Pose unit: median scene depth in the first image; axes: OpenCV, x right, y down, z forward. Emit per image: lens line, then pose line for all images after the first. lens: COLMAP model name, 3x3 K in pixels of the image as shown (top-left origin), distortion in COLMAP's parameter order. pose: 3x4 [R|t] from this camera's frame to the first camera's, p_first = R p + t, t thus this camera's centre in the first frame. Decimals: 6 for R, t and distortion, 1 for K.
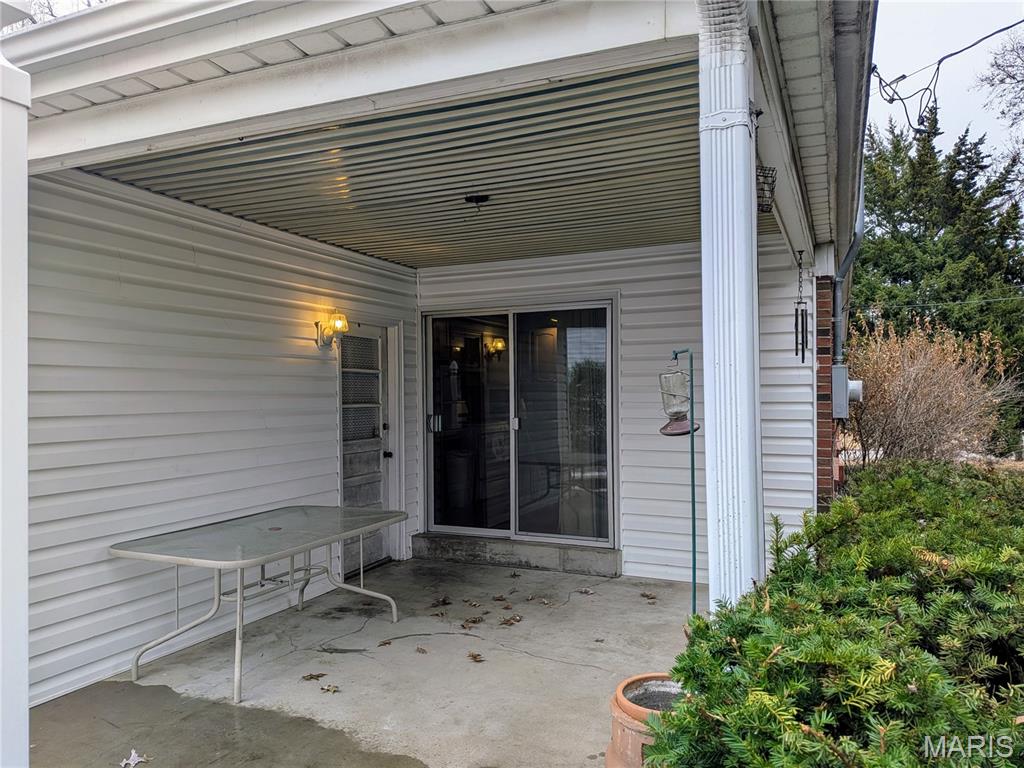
lens RADIAL K [[746.9, 0, 510.9], [0, 746.9, 377.8], [0, 0, 1]] dist [0.003978, -0.014724]
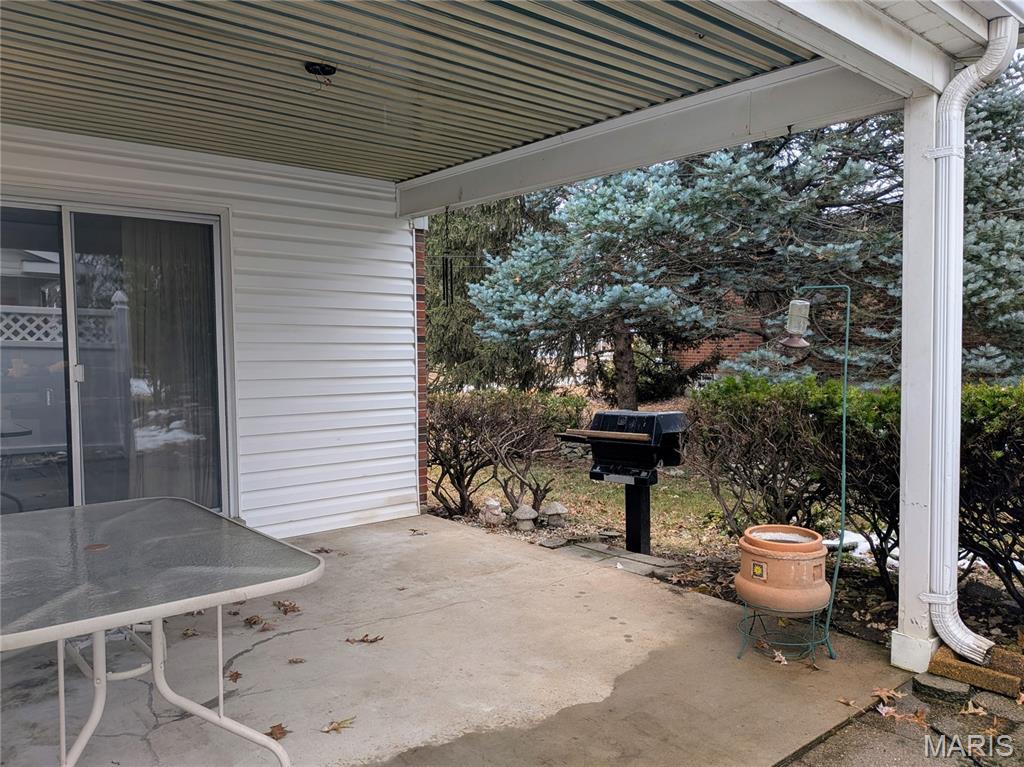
lens RADIAL K [[797.7, 0, 512.1], [0, 797.7, 389.7], [0, 0, 1]] dist [0.004586, -0.016287]
pose [[0.417434, -0.043058, 0.907687, -0.701800], [-0.013627, 0.998468, 0.053631, 0.043481], [-0.908605, -0.034757, 0.416207, 0.448491]]
